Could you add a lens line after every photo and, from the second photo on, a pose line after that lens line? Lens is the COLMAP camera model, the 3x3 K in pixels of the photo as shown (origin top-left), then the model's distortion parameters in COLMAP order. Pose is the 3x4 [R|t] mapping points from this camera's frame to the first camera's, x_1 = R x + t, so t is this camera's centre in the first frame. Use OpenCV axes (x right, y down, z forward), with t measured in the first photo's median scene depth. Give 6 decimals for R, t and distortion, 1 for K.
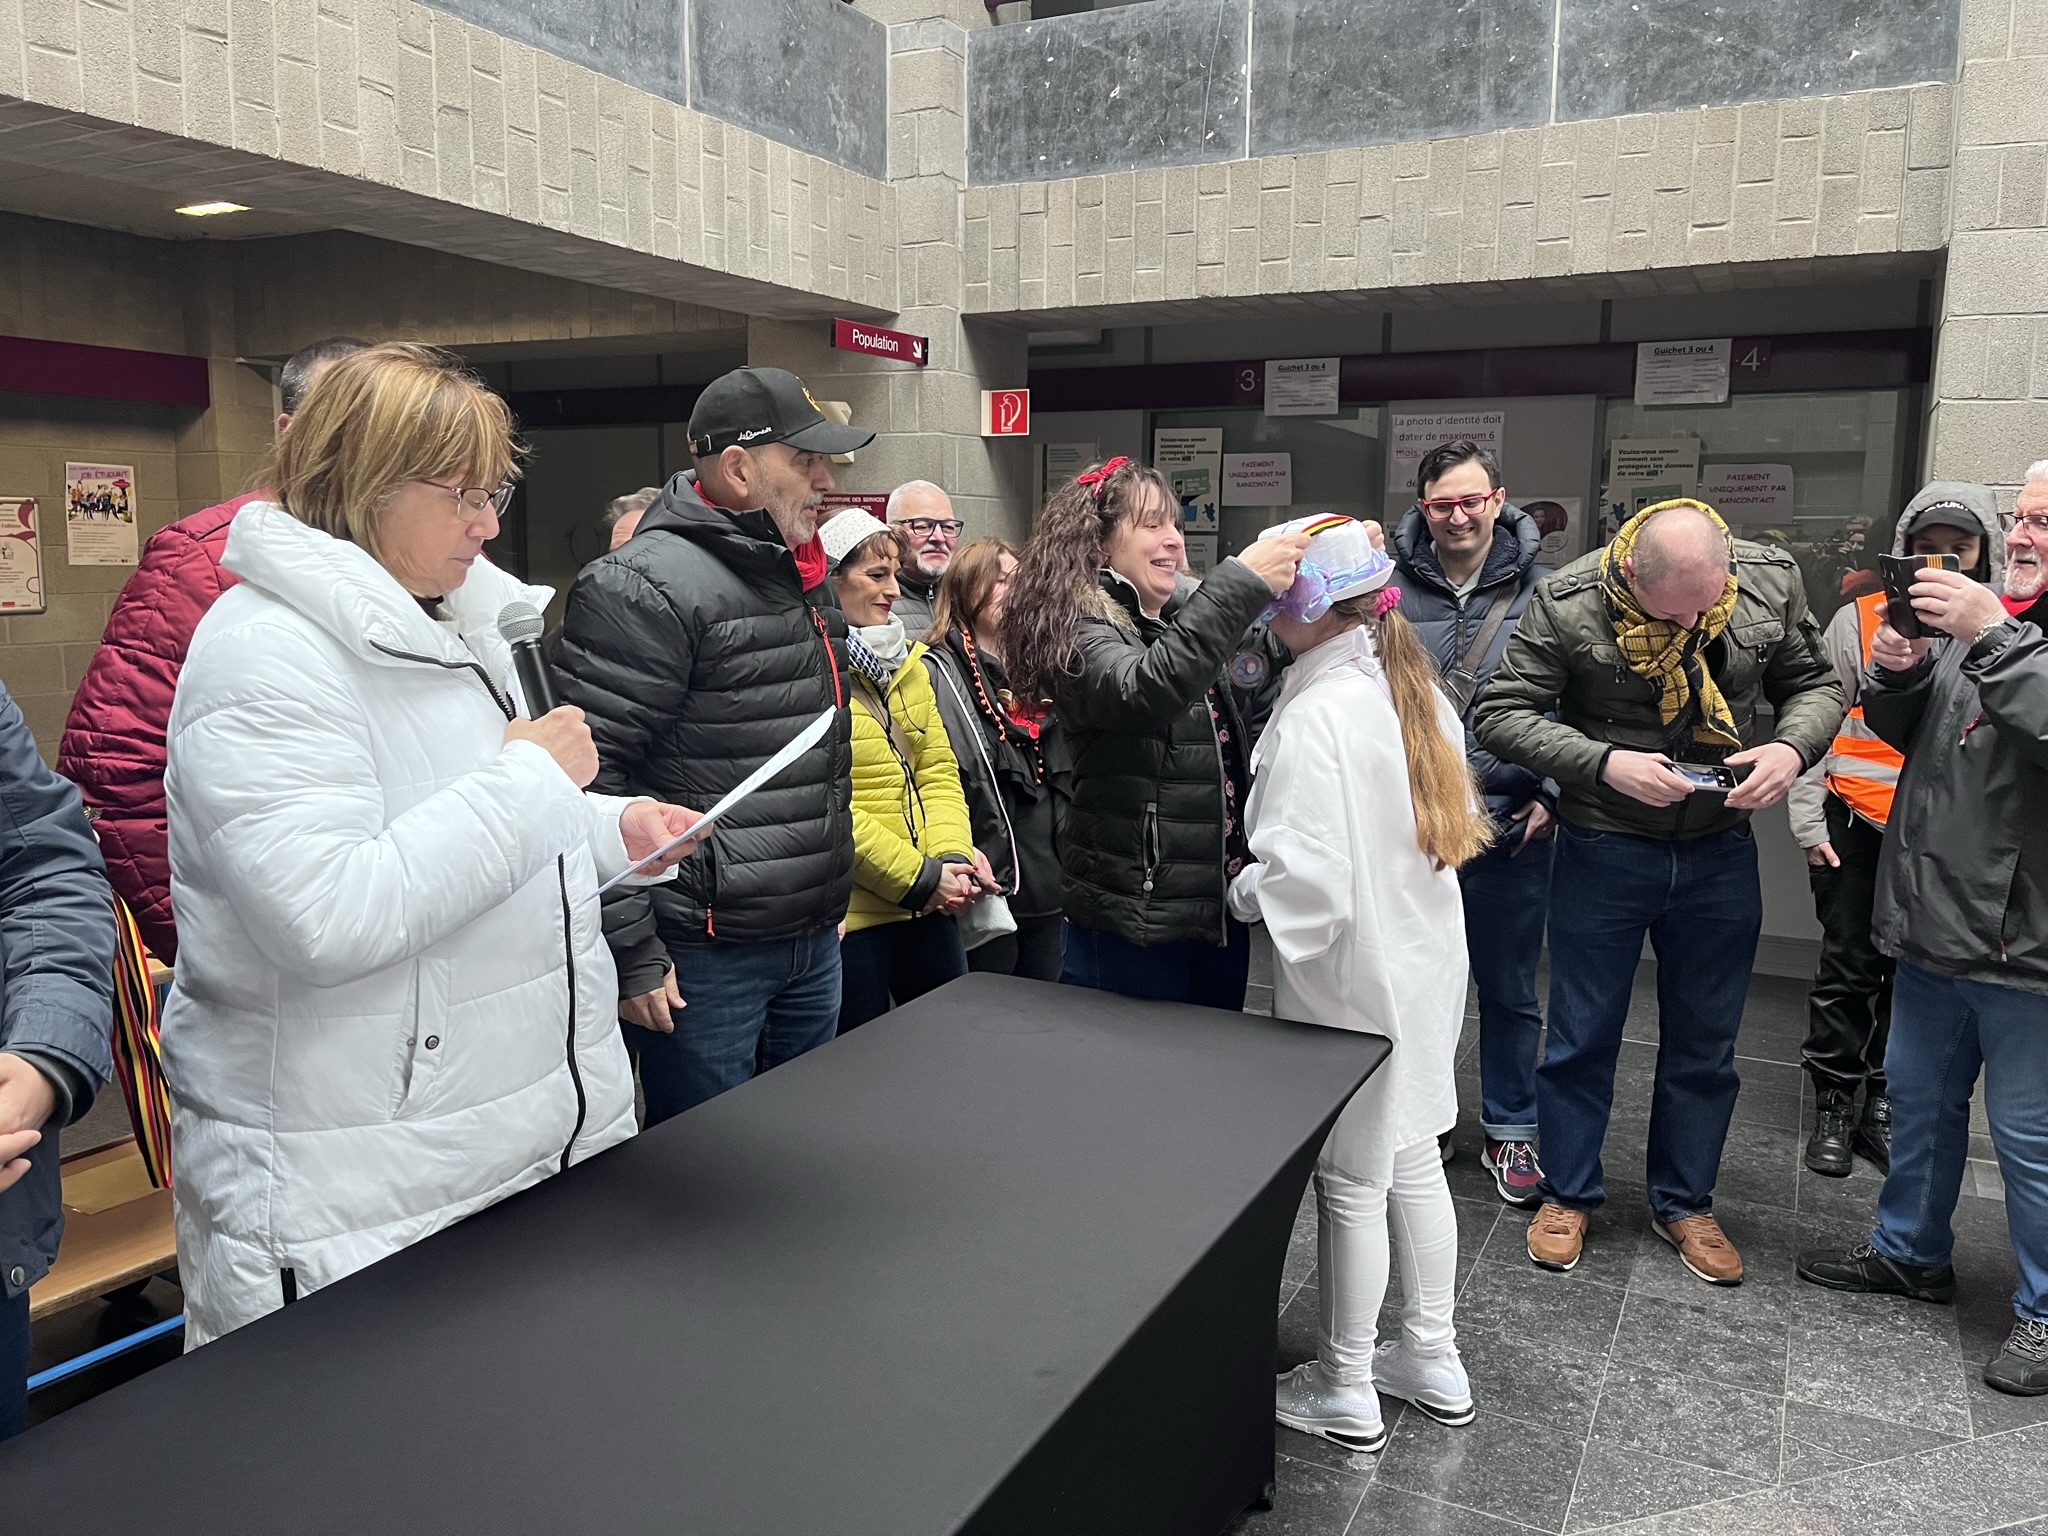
lens RADIAL K [[1527.2, 0, 1029.0], [0, 1527.2, 749.5], [0, 0, 1]] dist [0.072609, -0.100517]
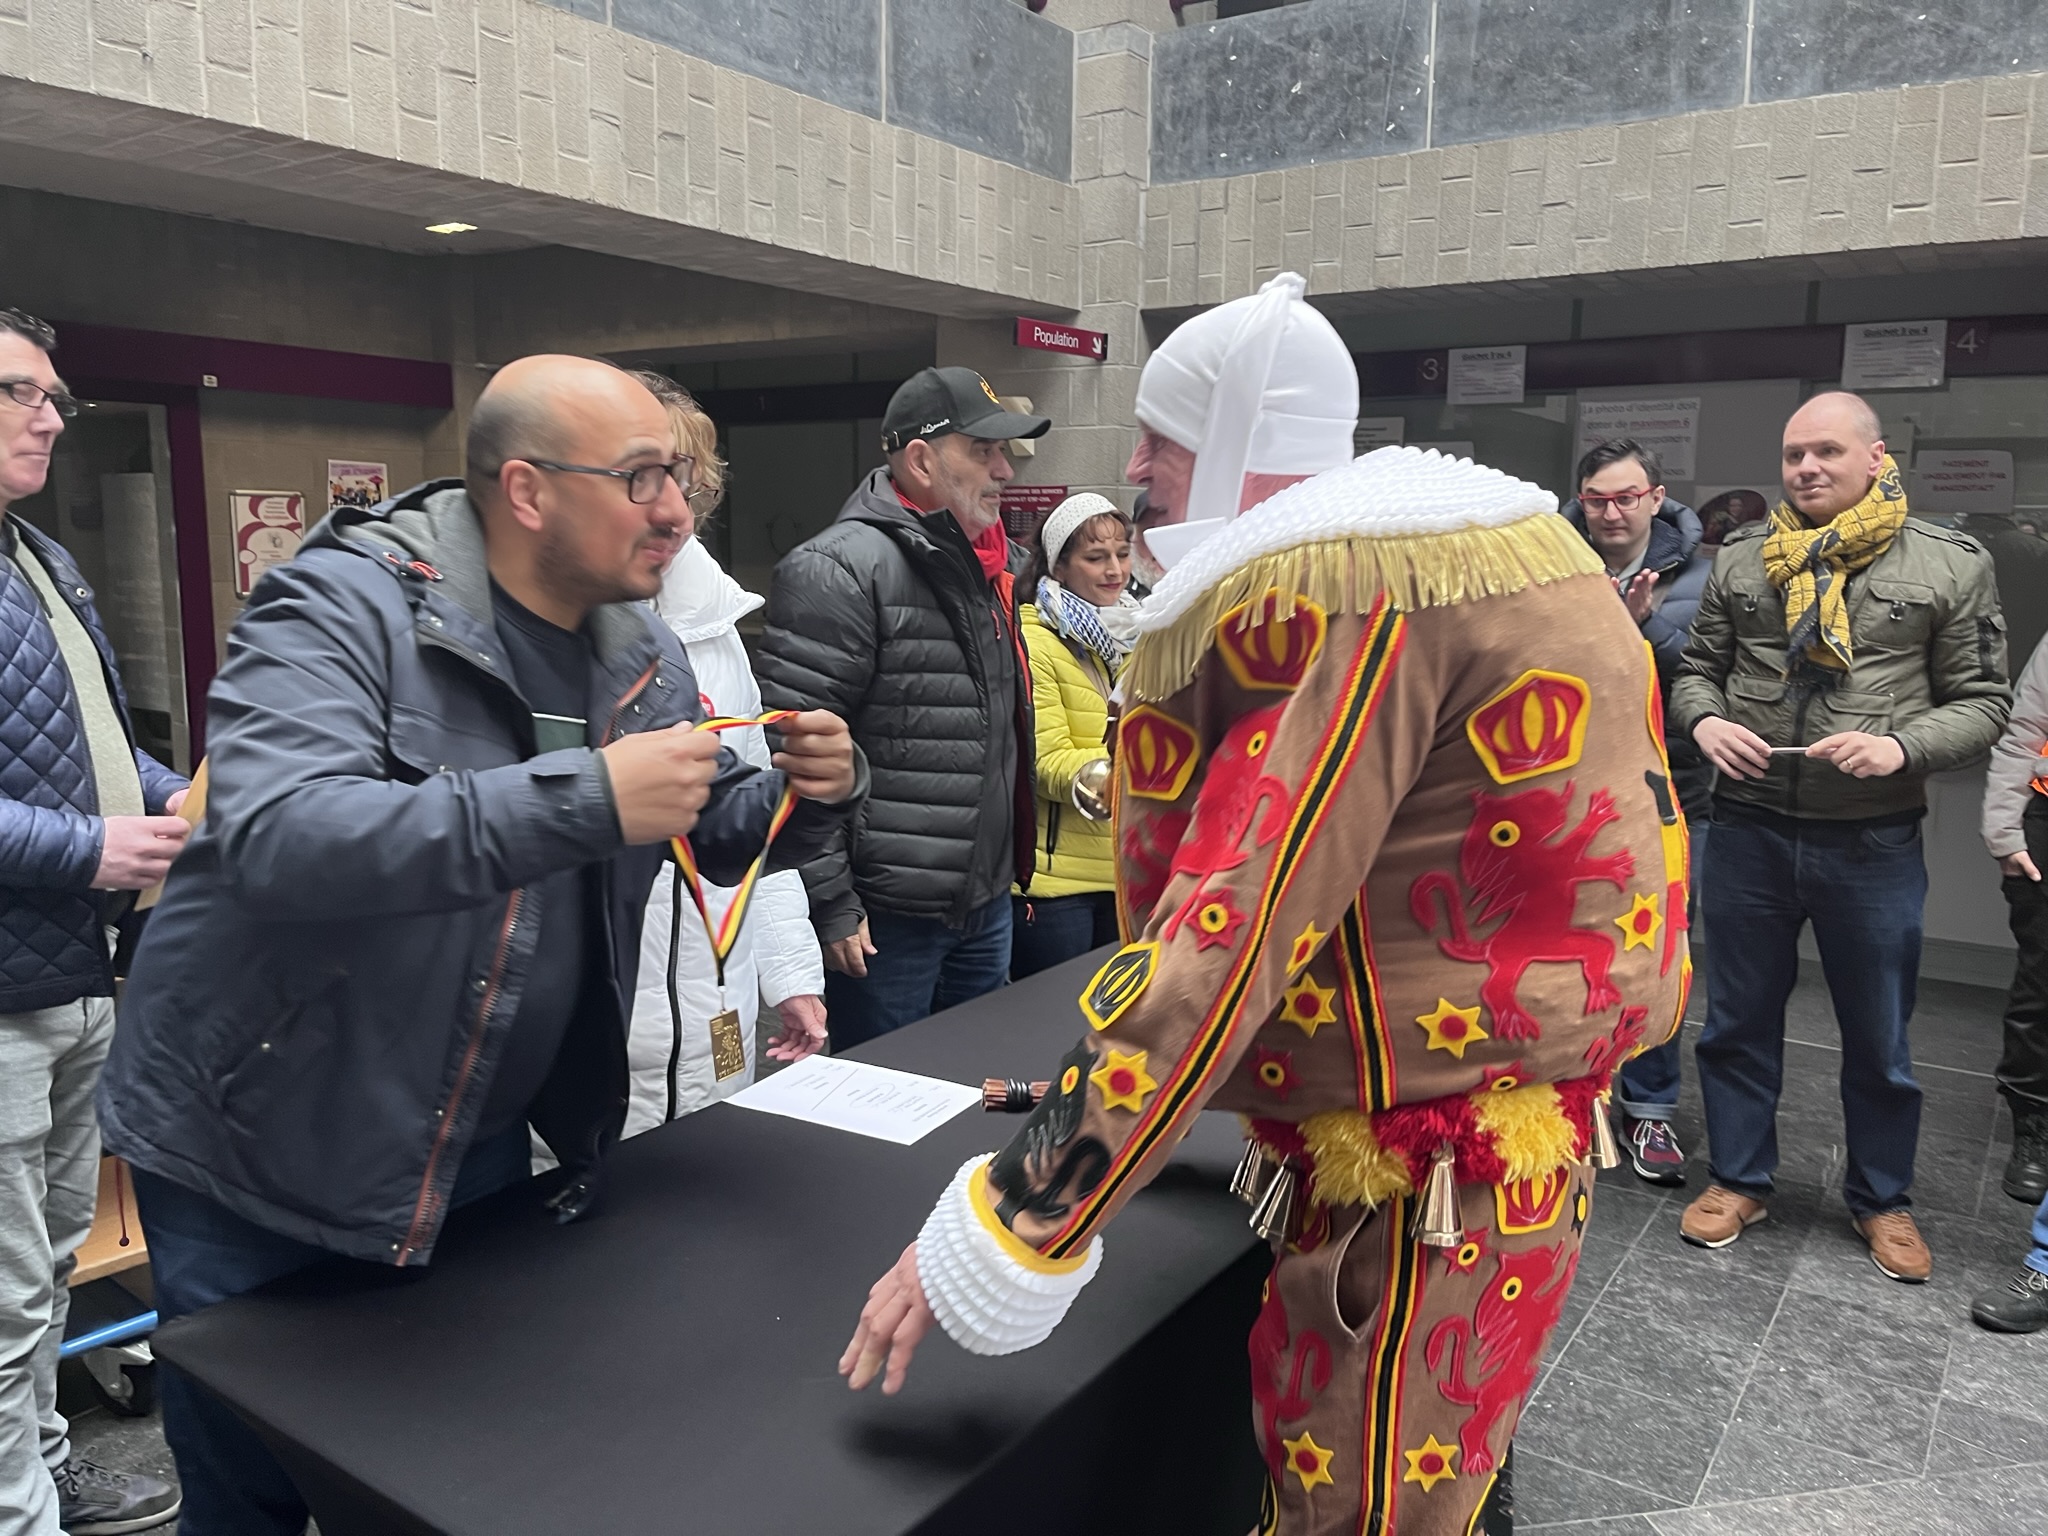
lens RADIAL K [[1525.1, 0, 1001.8], [0, 1525.1, 749.1], [0, 0, 1]] dist [0.077167, -0.118296]
pose [[0.990218, 0.019458, -0.138166, 0.013406], [-0.018694, 0.999802, 0.006822, 0.005934], [0.138271, -0.004172, 0.990386, -0.035752]]
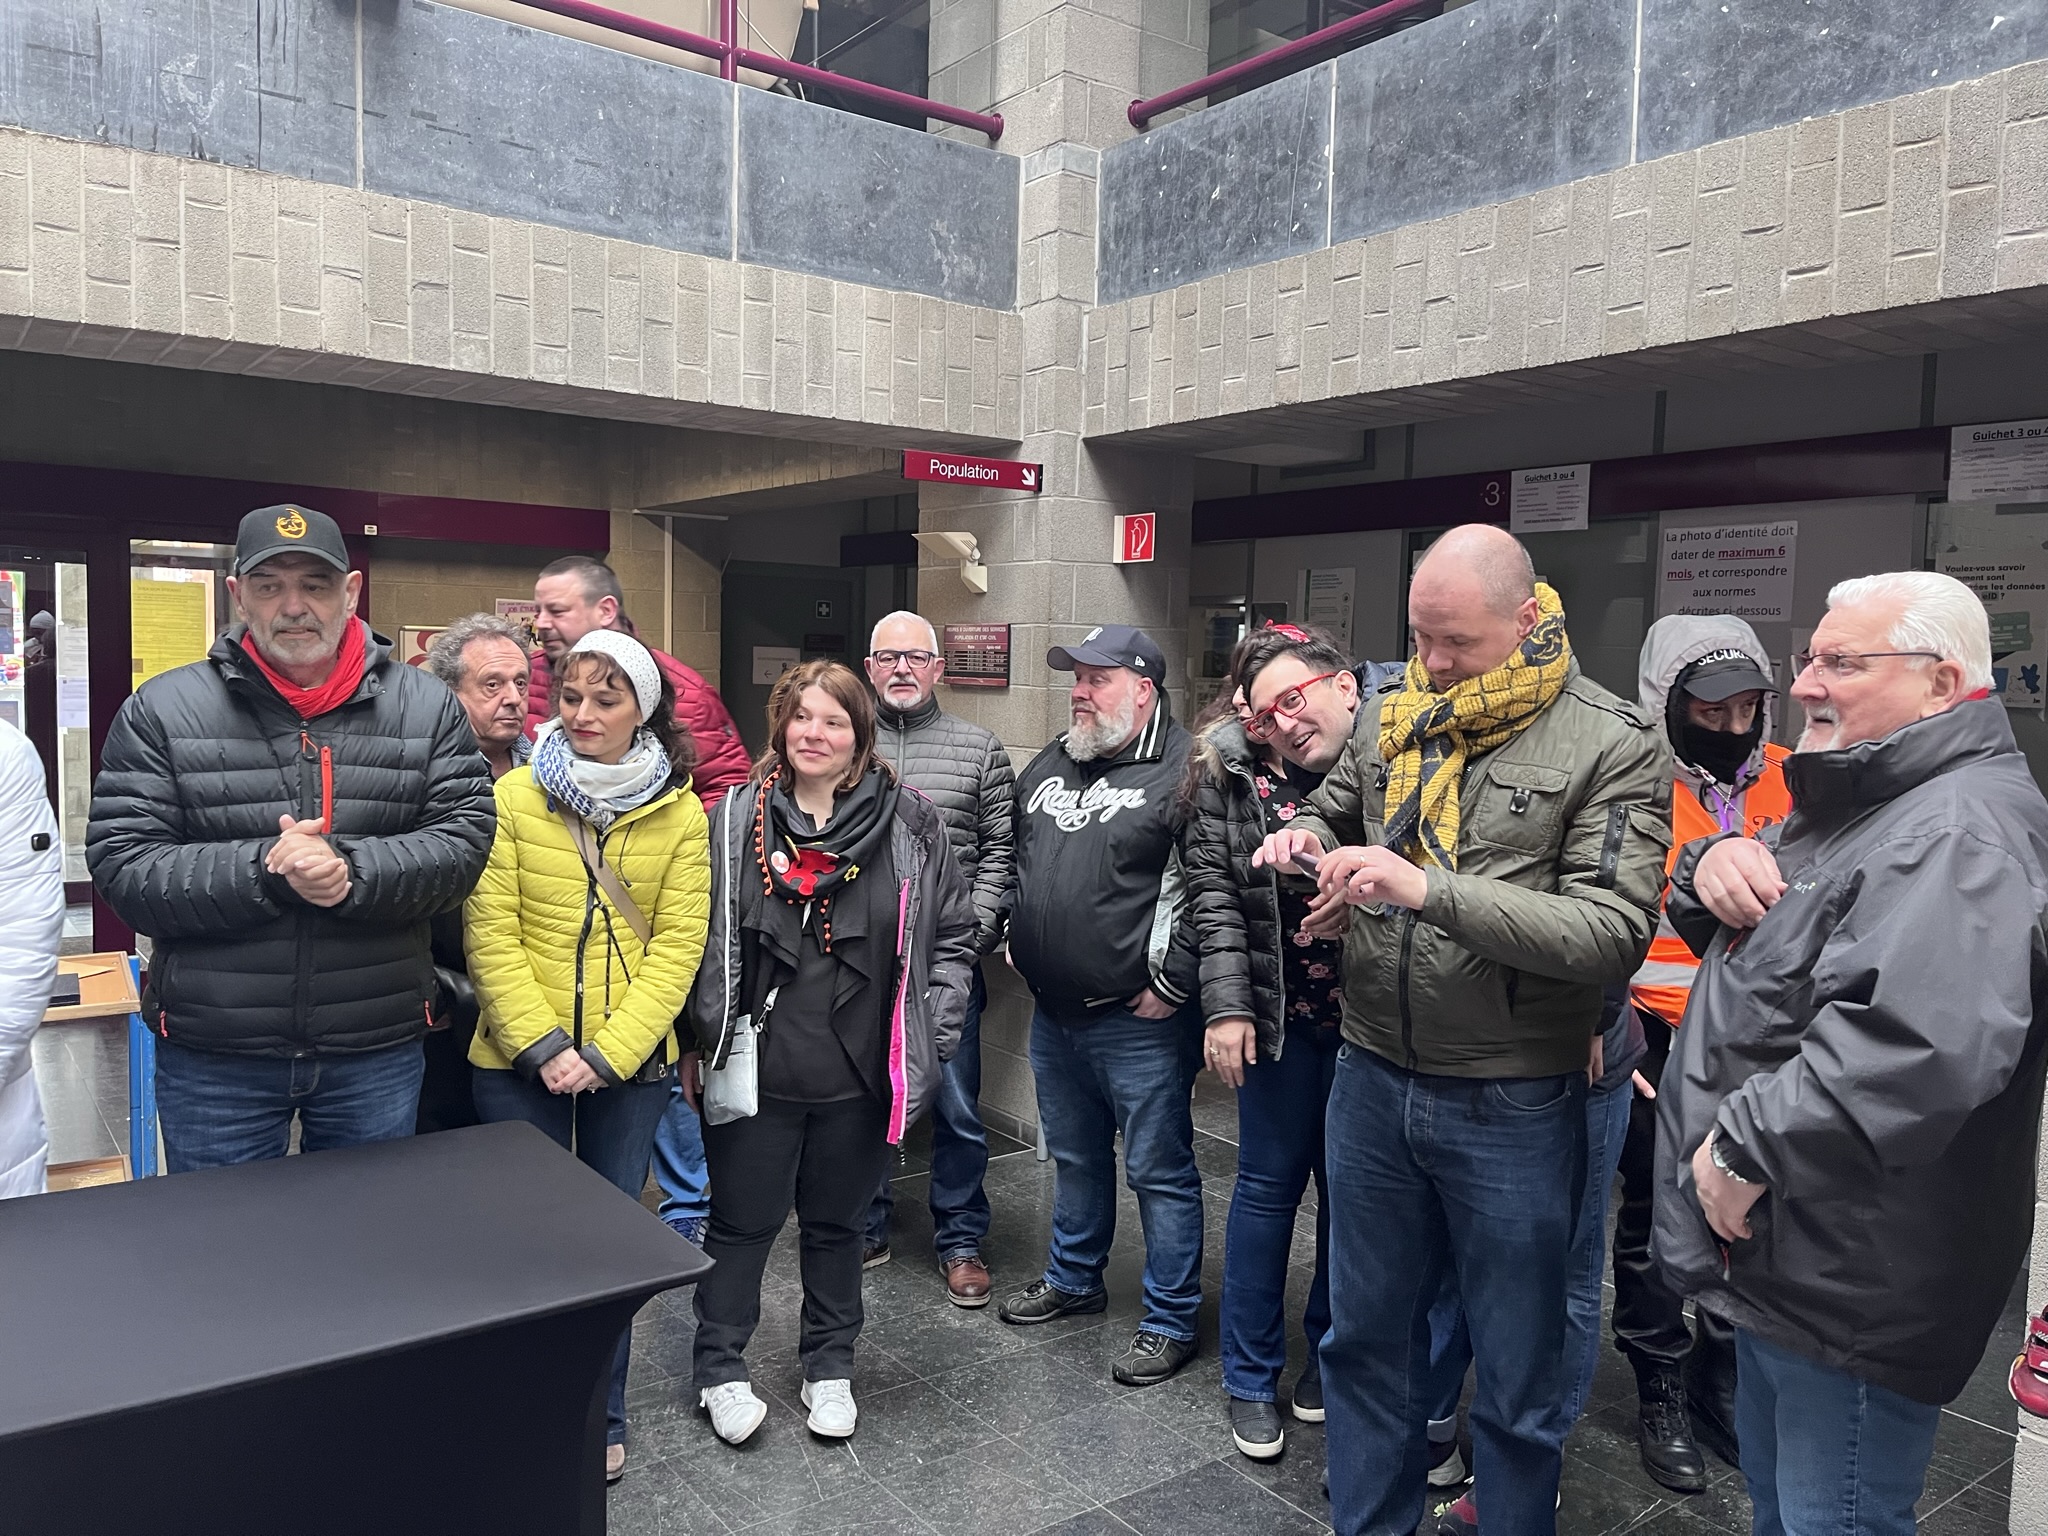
lens RADIAL K [[1532.7, 0, 1013.1], [0, 1532.7, 760.8], [0, 0, 1]] dist [0.073012, -0.105900]
pose [[0.894508, 0.040044, -0.445256, 0.404127], [-0.074410, 0.995423, -0.059965, -0.025347], [0.440817, 0.086770, 0.893393, 0.161709]]
